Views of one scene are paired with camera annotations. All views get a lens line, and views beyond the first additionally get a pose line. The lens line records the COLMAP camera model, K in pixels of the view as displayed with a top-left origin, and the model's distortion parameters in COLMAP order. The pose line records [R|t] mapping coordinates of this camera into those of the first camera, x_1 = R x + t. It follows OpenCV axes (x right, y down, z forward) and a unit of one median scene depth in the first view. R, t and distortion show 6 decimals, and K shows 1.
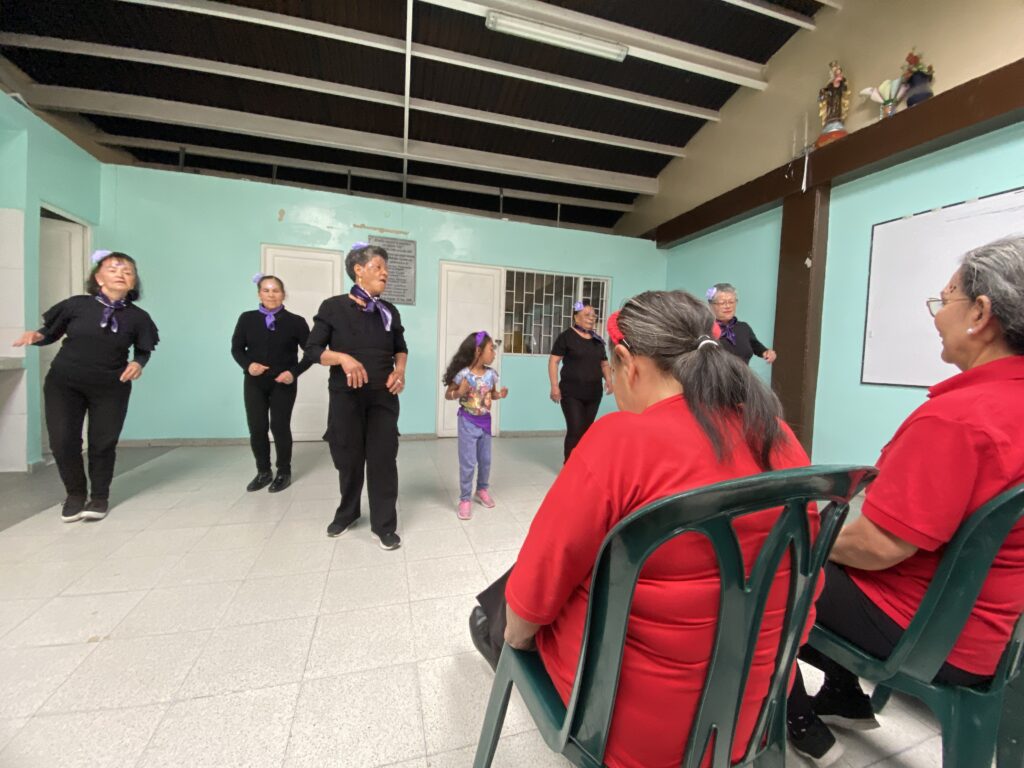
lens RADIAL K [[424.9, 0, 514.0], [0, 424.9, 386.6], [0, 0, 1]] dist [0.015581, -0.019484]
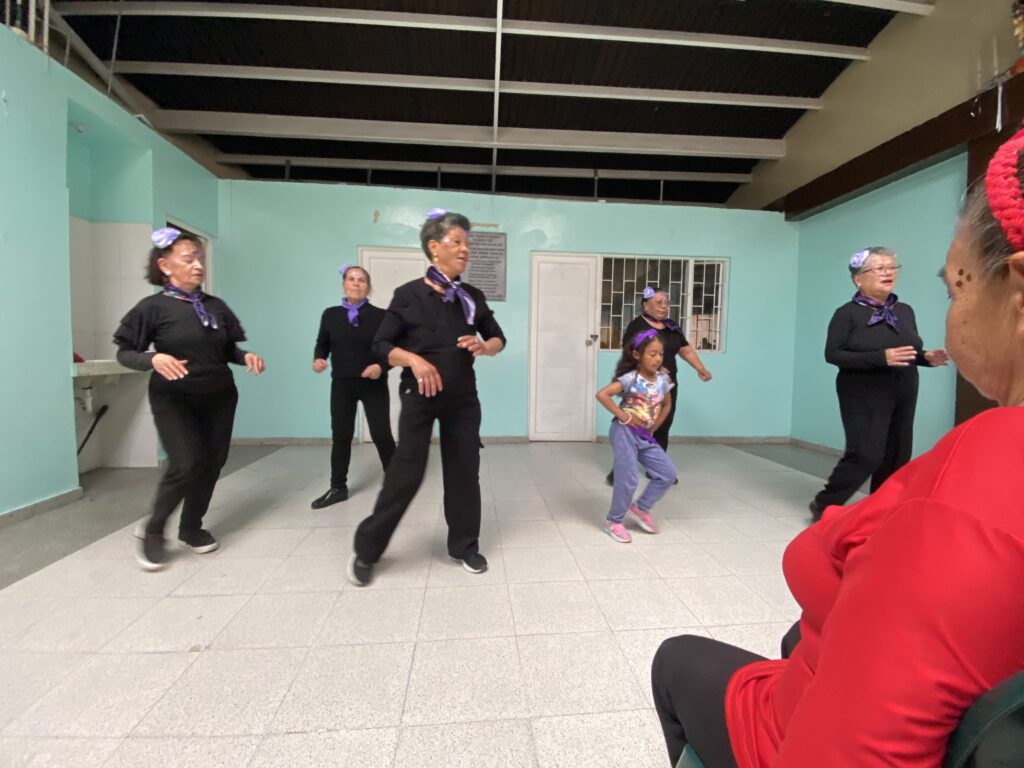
lens RADIAL K [[439.9, 0, 509.5], [0, 439.9, 384.1], [0, 0, 1]] dist [0.023624, -0.024672]
pose [[0.978609, -0.007928, -0.205576, -0.027121], [0.006124, 0.999937, -0.009410, 0.003575], [0.205638, 0.007950, 0.978596, 0.048100]]
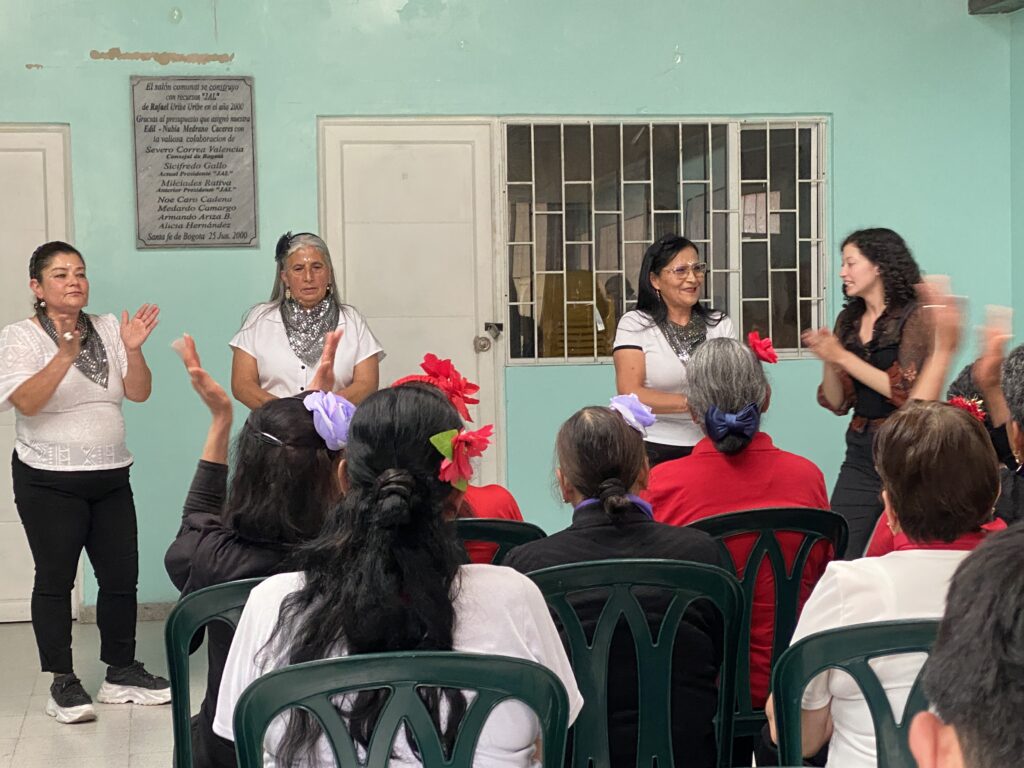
lens RADIAL K [[2083.8, 0, 512.0], [0, 2083.8, 384.0], [0, 0, 1]] dist [0.067888, 0.491629]
pose [[0.990035, -0.049153, -0.131966, 0.238327], [0.046146, 0.998603, -0.025750, -0.016850], [0.133047, 0.019403, 0.990920, -0.834727]]
